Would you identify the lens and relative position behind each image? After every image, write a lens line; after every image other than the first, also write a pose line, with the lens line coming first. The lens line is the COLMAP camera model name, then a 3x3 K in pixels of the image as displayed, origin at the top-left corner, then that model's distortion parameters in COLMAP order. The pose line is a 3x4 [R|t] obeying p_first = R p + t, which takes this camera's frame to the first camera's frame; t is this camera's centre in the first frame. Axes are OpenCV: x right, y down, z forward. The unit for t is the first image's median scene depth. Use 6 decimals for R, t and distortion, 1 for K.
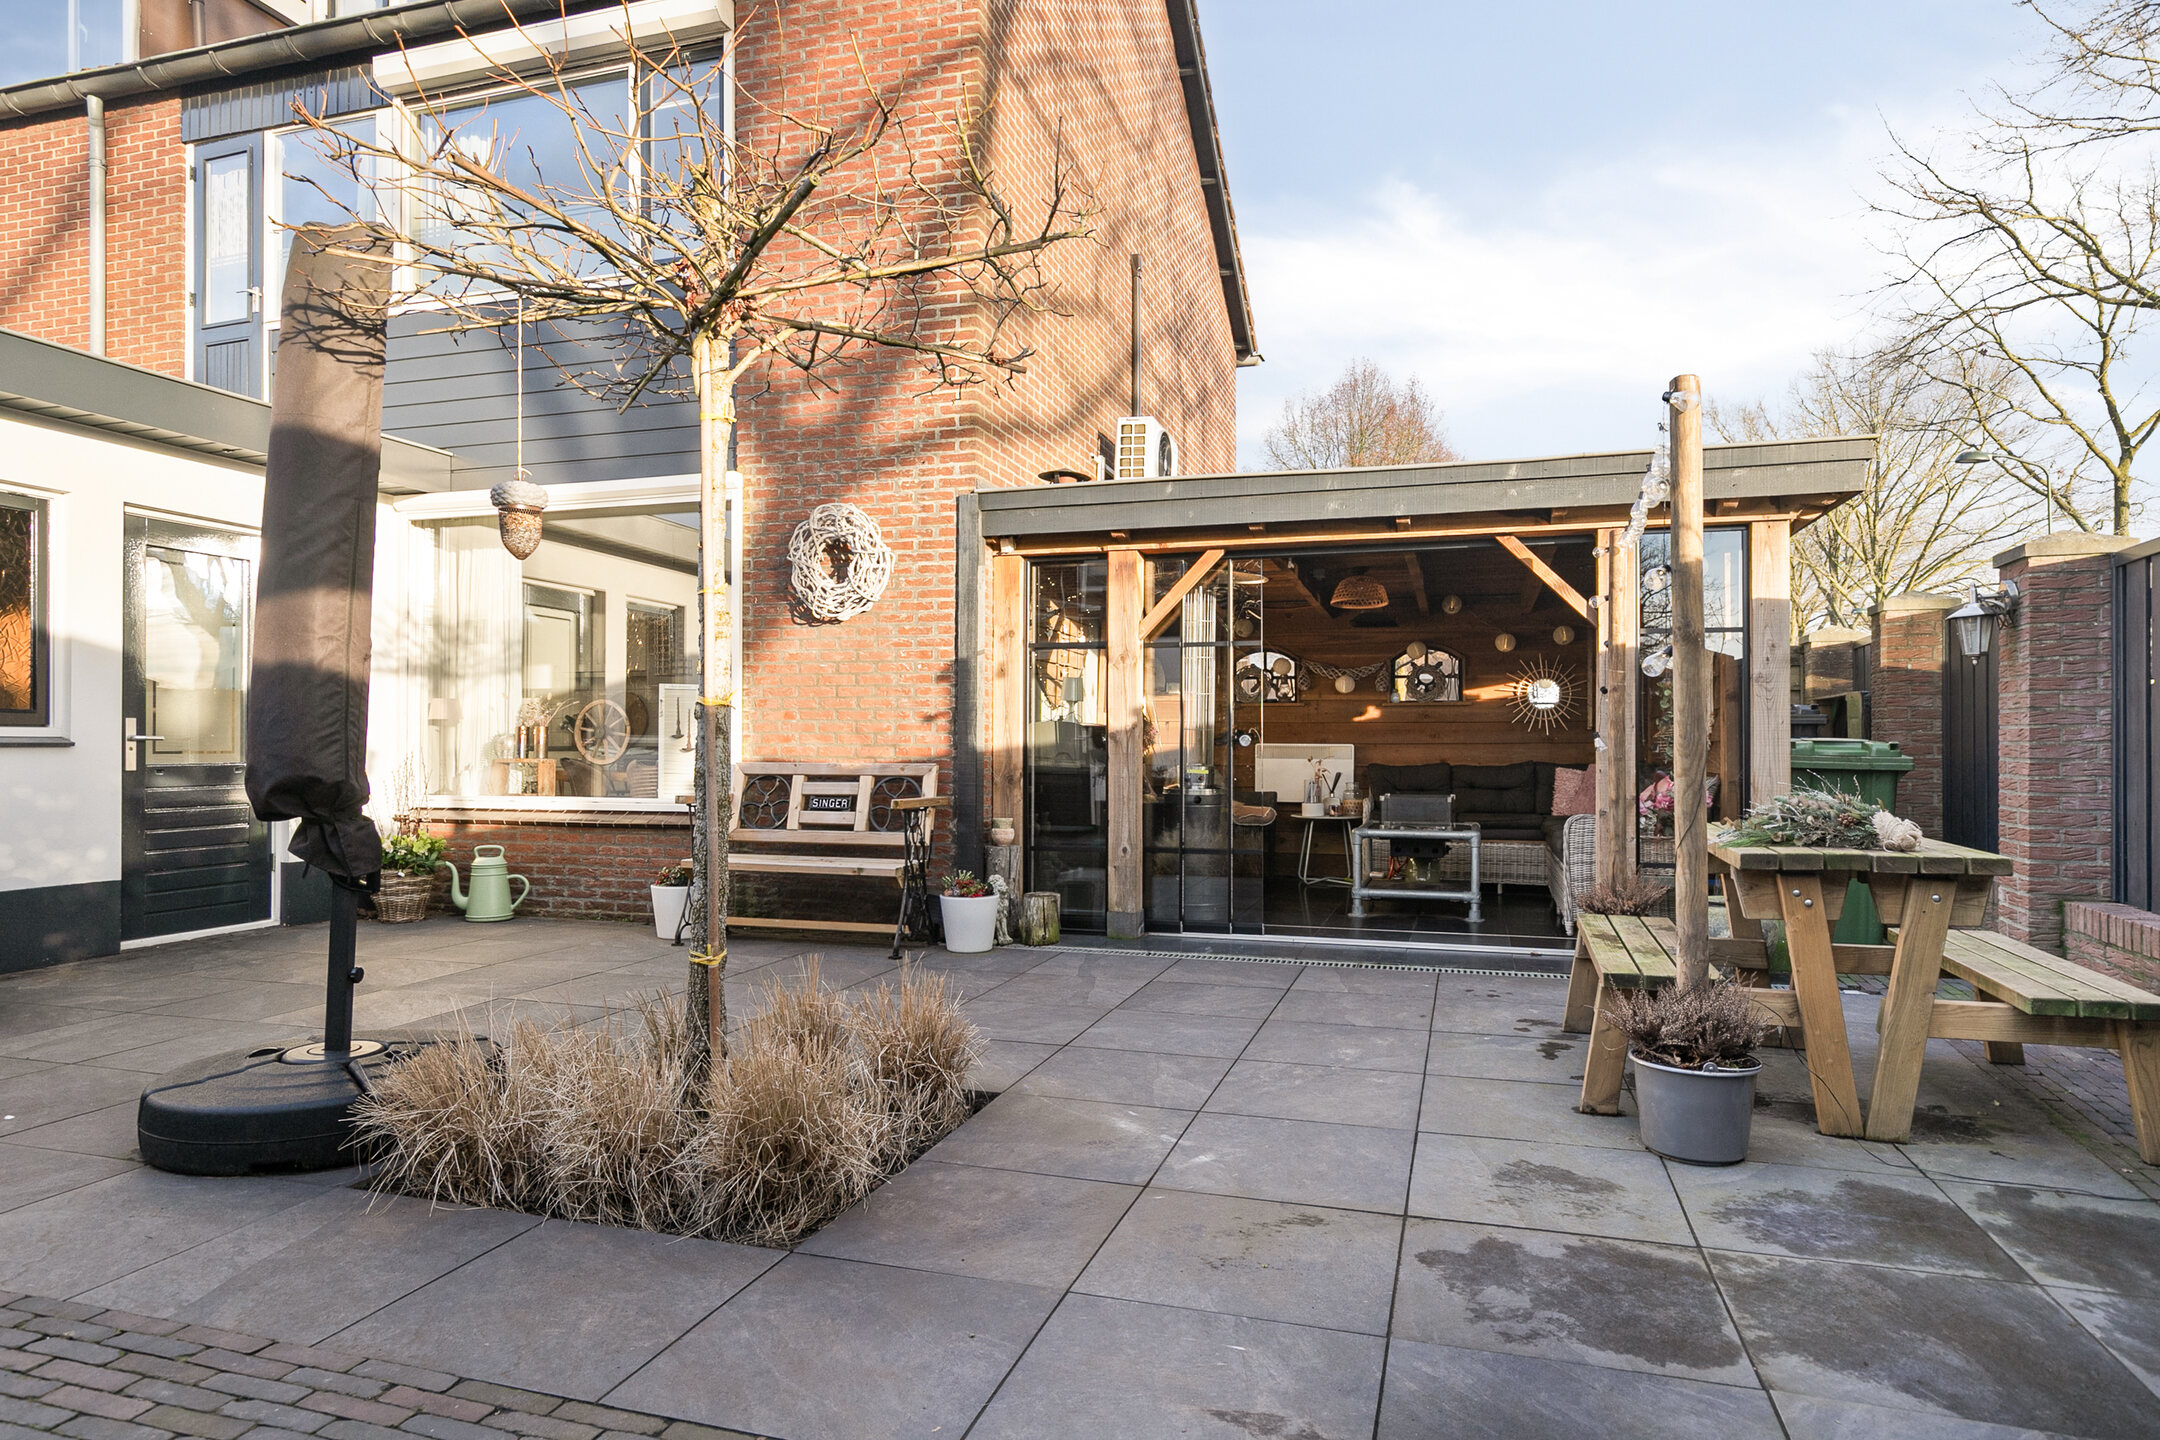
lens RADIAL K [[1254.3, 0, 1075.5], [0, 1254.3, 730.5], [0, 0, 1]] dist [-0.004928, 0.004216]
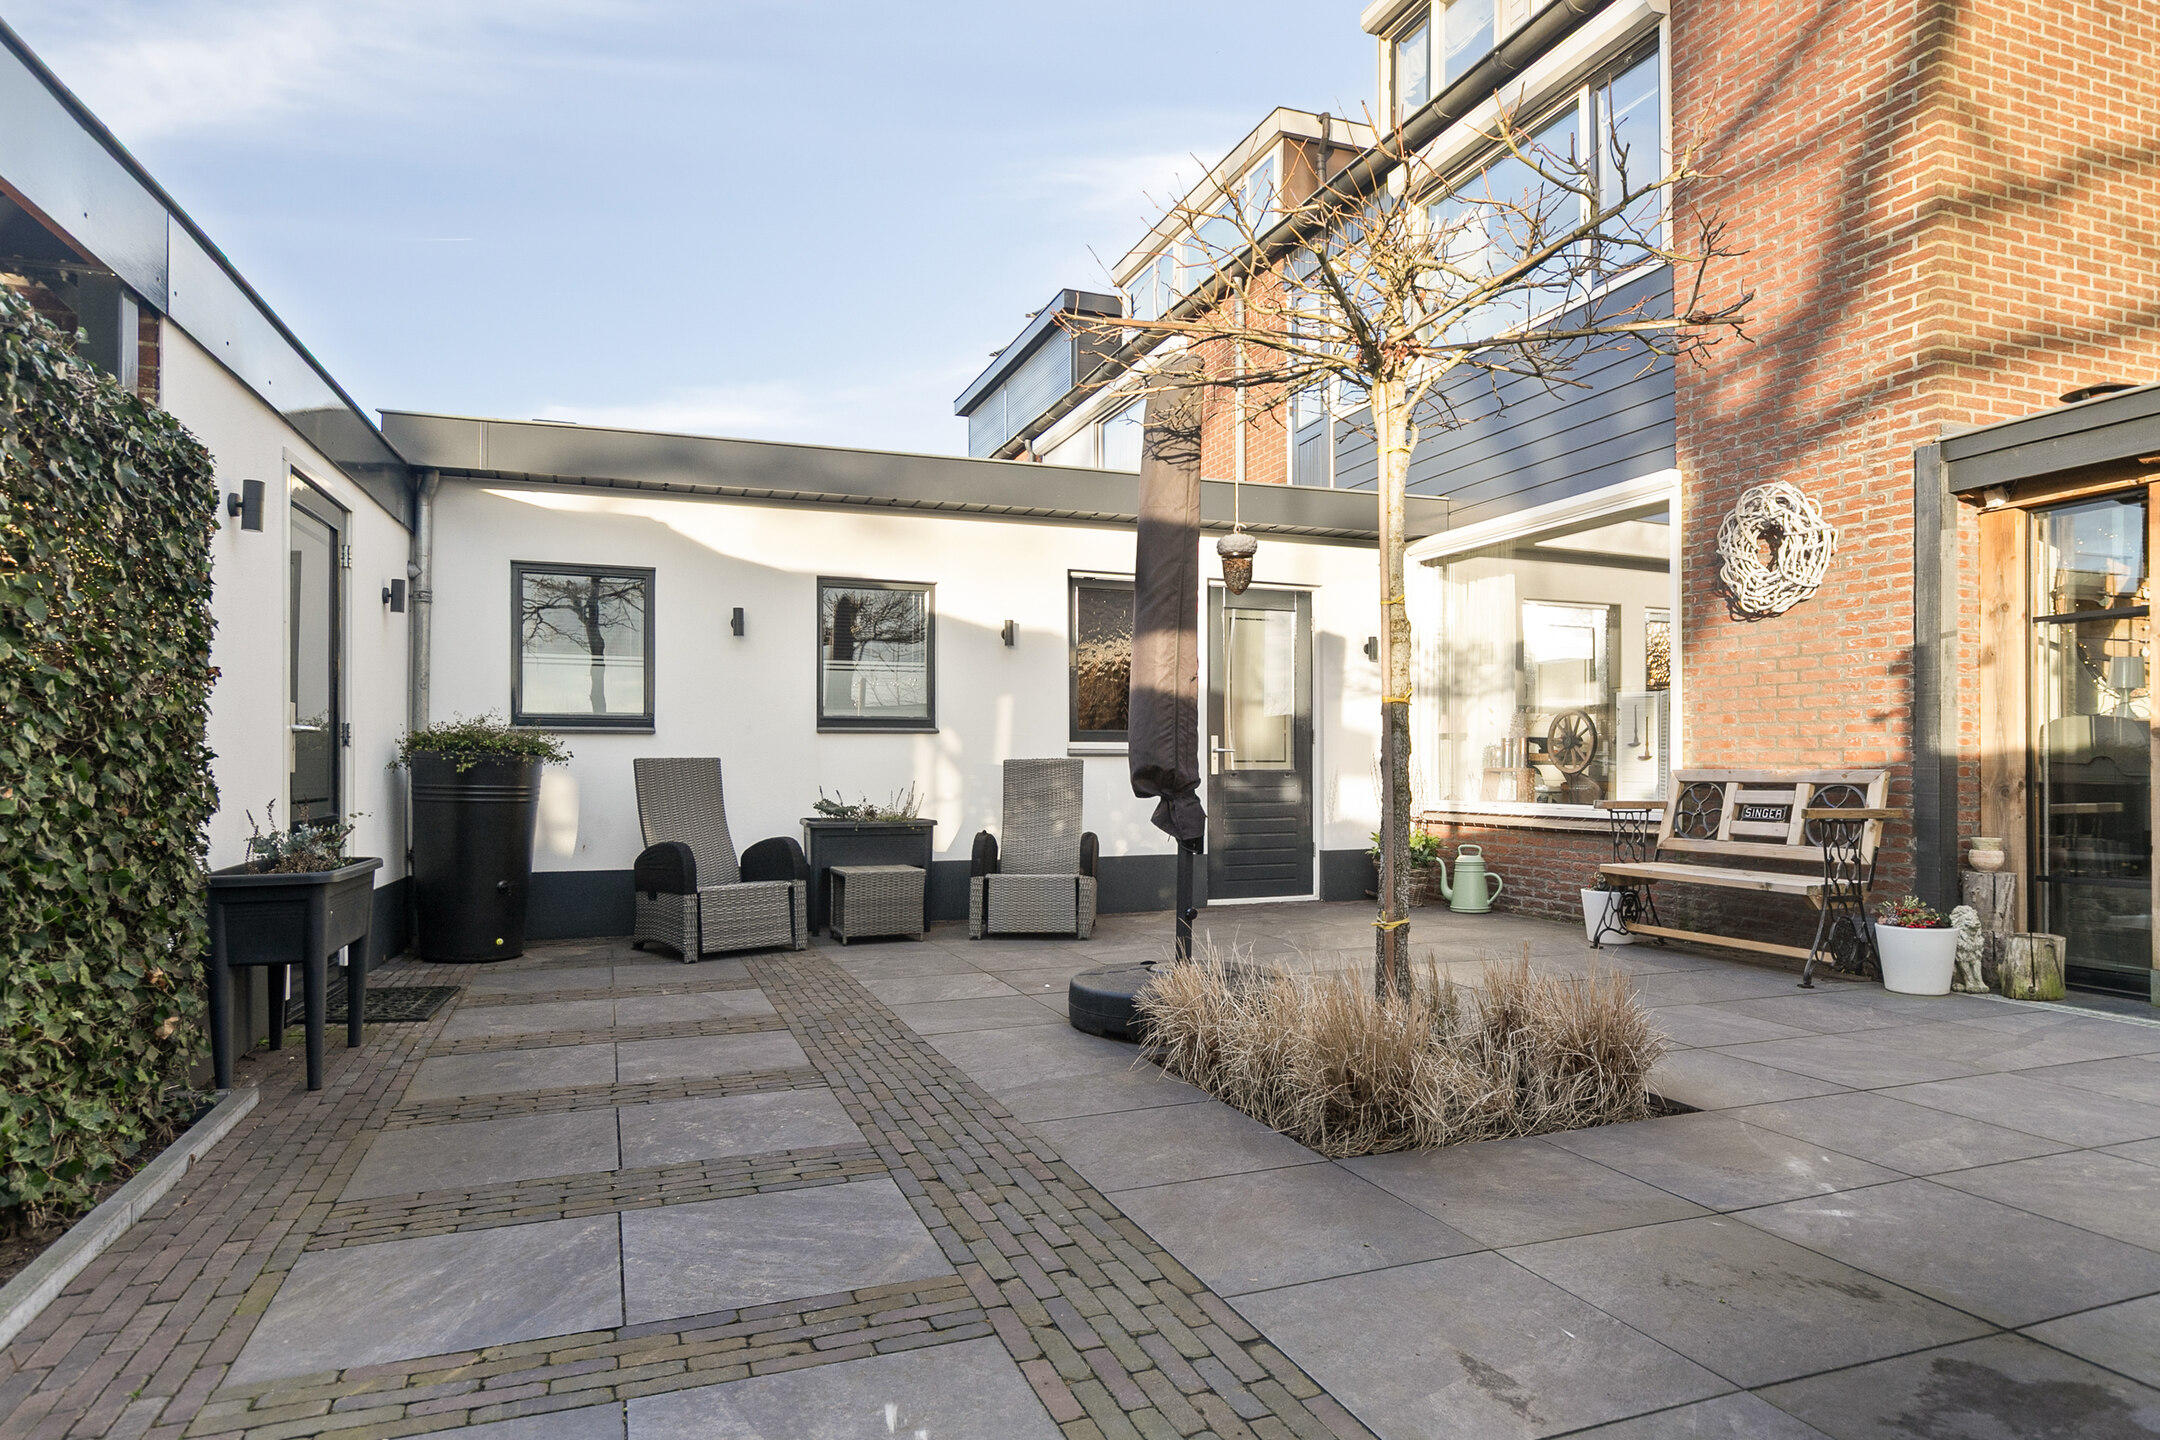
lens RADIAL K [[1254.3, 0, 1044.0], [0, 1254.3, 756.3], [0, 0, 1]] dist [-0.004928, 0.004216]
pose [[0.601830, -0.007737, -0.798587, 0.219851], [0.008384, 0.999959, -0.003370, 0.015272], [0.798580, -0.004667, 0.601870, 0.031649]]
